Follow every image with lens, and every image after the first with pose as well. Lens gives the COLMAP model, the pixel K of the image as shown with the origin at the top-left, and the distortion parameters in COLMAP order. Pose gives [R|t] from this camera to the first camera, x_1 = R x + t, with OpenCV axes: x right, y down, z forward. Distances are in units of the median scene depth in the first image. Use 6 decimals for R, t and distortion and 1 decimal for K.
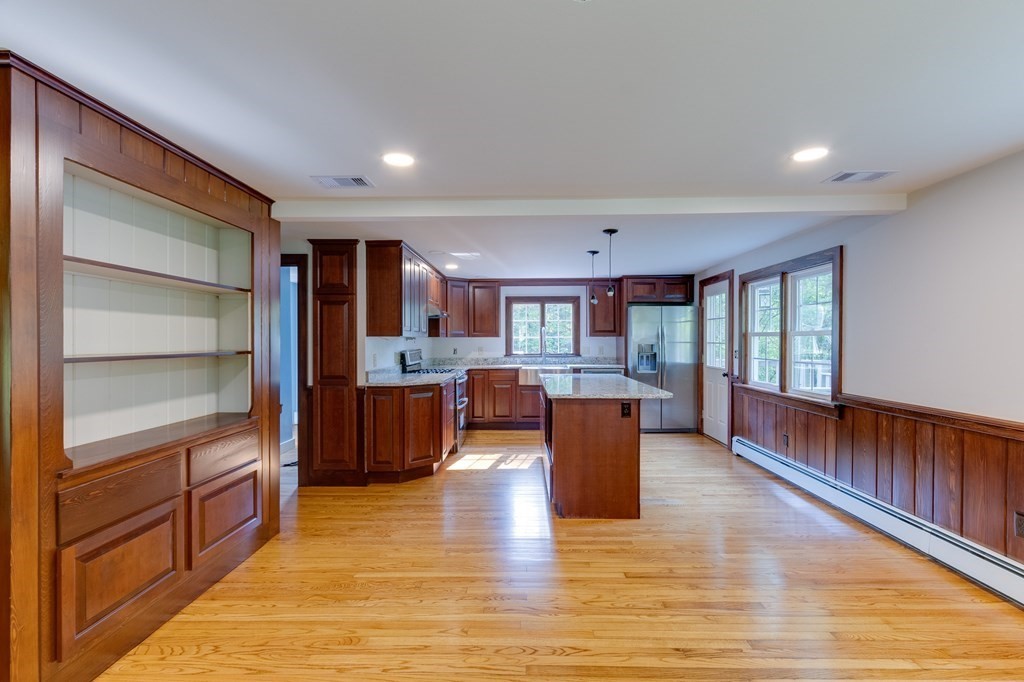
lens RADIAL K [[467.1, 0, 520.3], [0, 467.1, 339.8], [0, 0, 1]] dist [-0.004593, -0.000310]
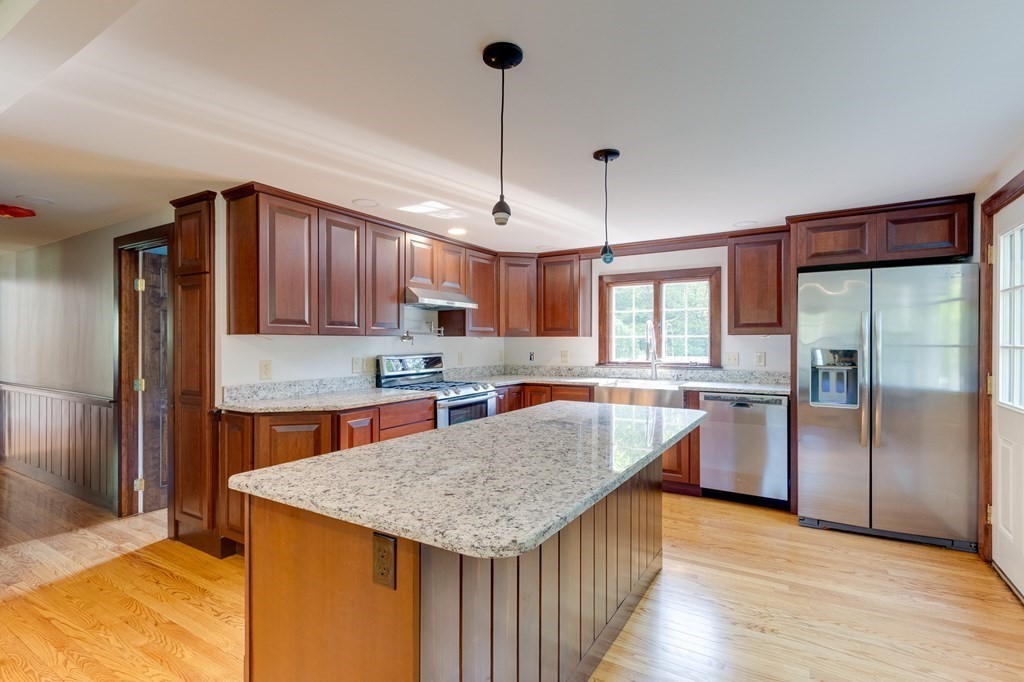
lens RADIAL K [[467.1, 0, 512.9], [0, 467.1, 342.6], [0, 0, 1]] dist [-0.004593, -0.000310]
pose [[0.853067, 0.001552, -0.521800, 0.352434], [-0.001109, 0.999999, 0.001160, 0.003584], [0.521801, -0.000411, 0.853067, 0.606850]]
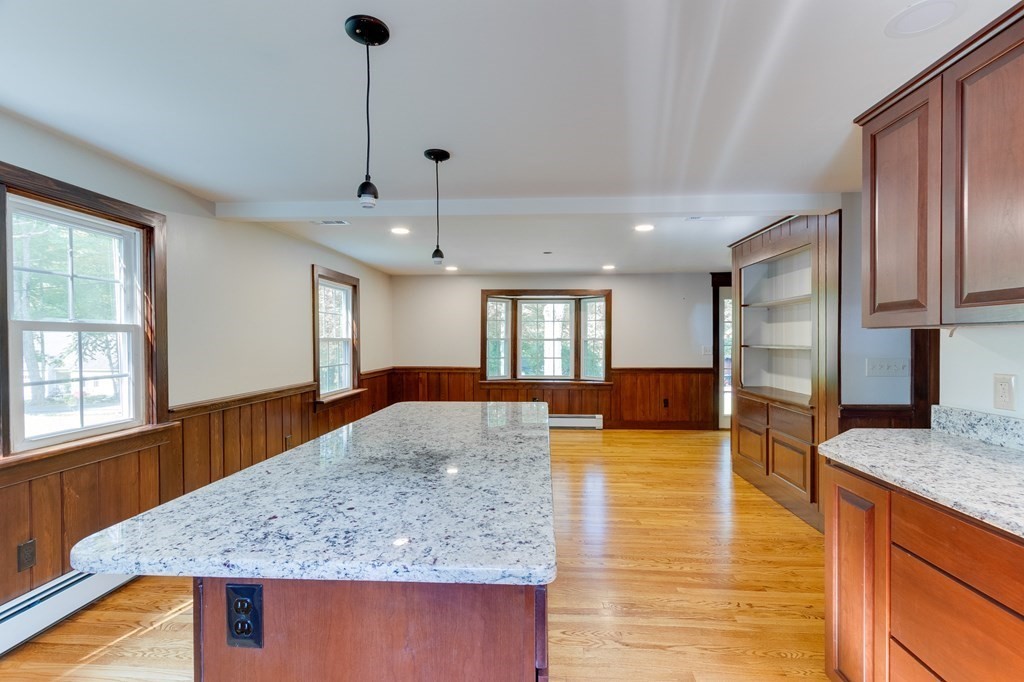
lens RADIAL K [[467.1, 0, 514.5], [0, 467.1, 344.9], [0, 0, 1]] dist [-0.004593, -0.000310]
pose [[-0.998410, 0.002702, 0.056304, 0.052708], [0.003254, 0.999948, 0.009716, 0.003122], [-0.056275, 0.009884, -0.998366, 1.390941]]
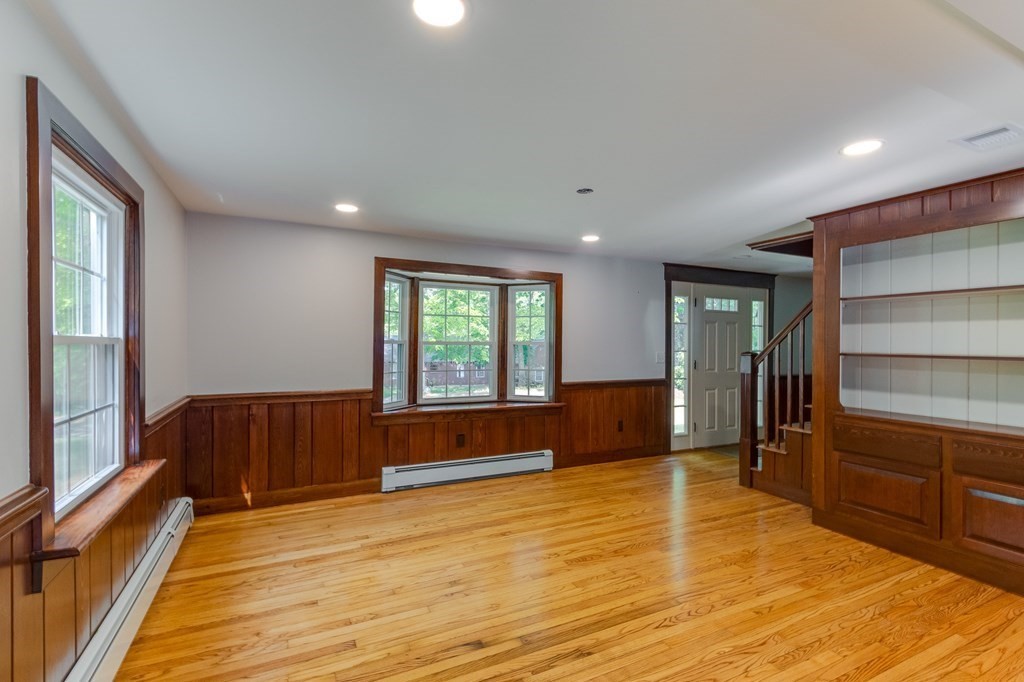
lens RADIAL K [[467.1, 0, 508.2], [0, 467.1, 344.2], [0, 0, 1]] dist [-0.004593, -0.000310]
pose [[-0.897215, -0.000529, -0.441594, 0.408104], [-0.002684, 0.999987, 0.004255, -0.000876], [0.441586, 0.005003, -0.897205, 0.793960]]
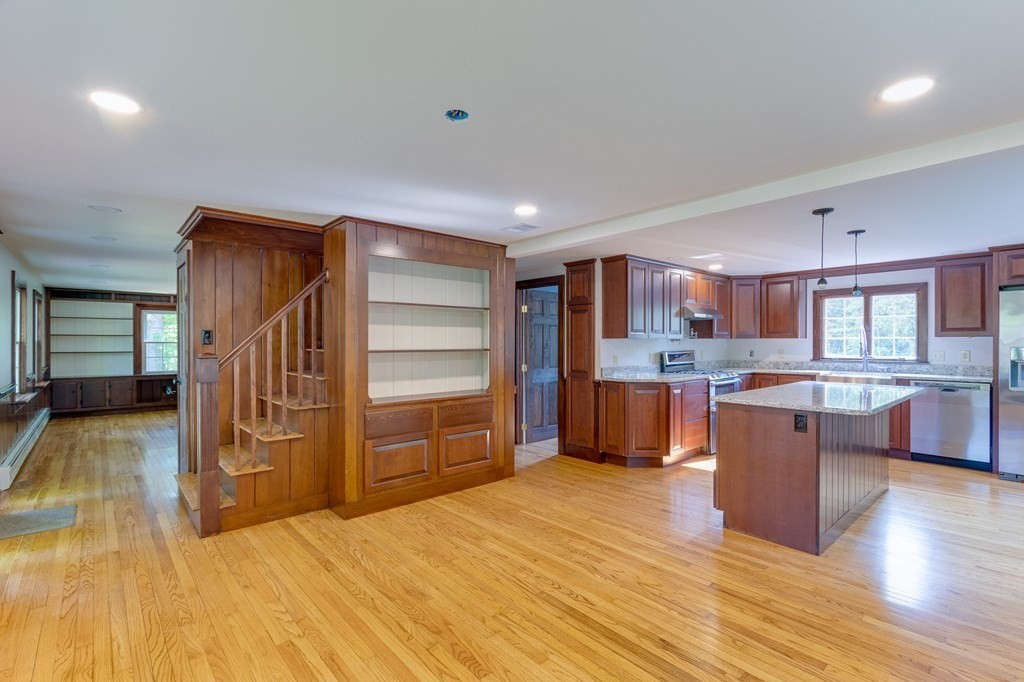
lens RADIAL K [[467.1, 0, 518.6], [0, 467.1, 345.3], [0, 0, 1]] dist [-0.004593, -0.000310]
pose [[0.679468, 0.007981, -0.733662, 0.382626], [-0.000776, 0.999948, 0.010159, -0.002108], [0.733705, -0.006333, 0.679439, 0.027086]]
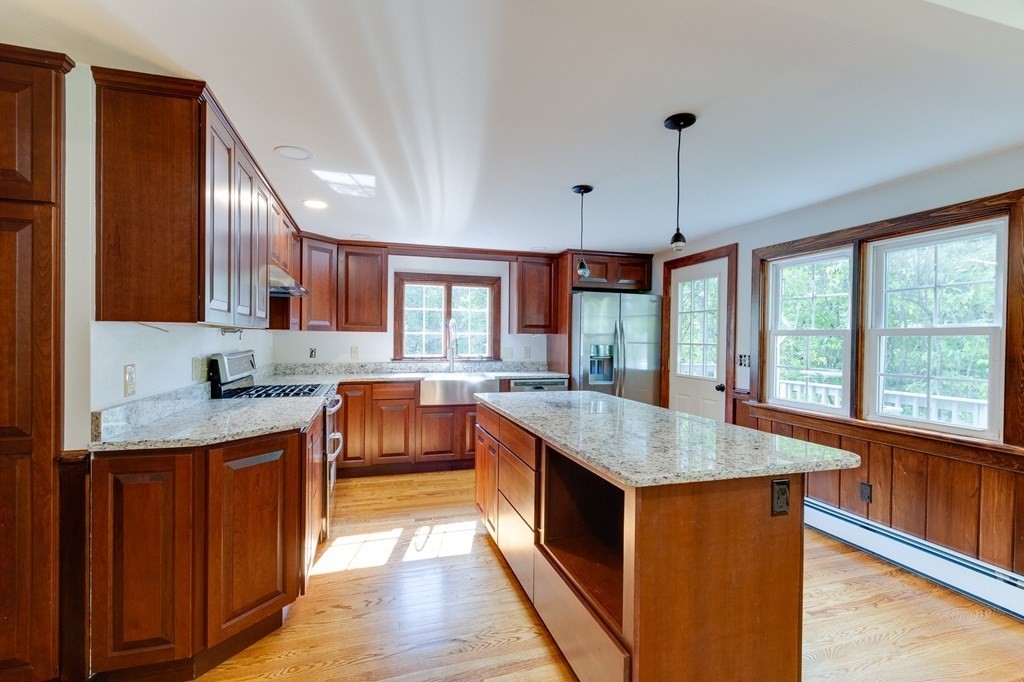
lens RADIAL K [[467.1, 0, 509.9], [0, 467.1, 343.2], [0, 0, 1]] dist [-0.004593, -0.000310]
pose [[0.957567, 0.009847, 0.288043, -0.108380], [-0.012637, 0.999890, 0.007827, 0.004200], [-0.287934, -0.011135, 0.957586, 0.509574]]
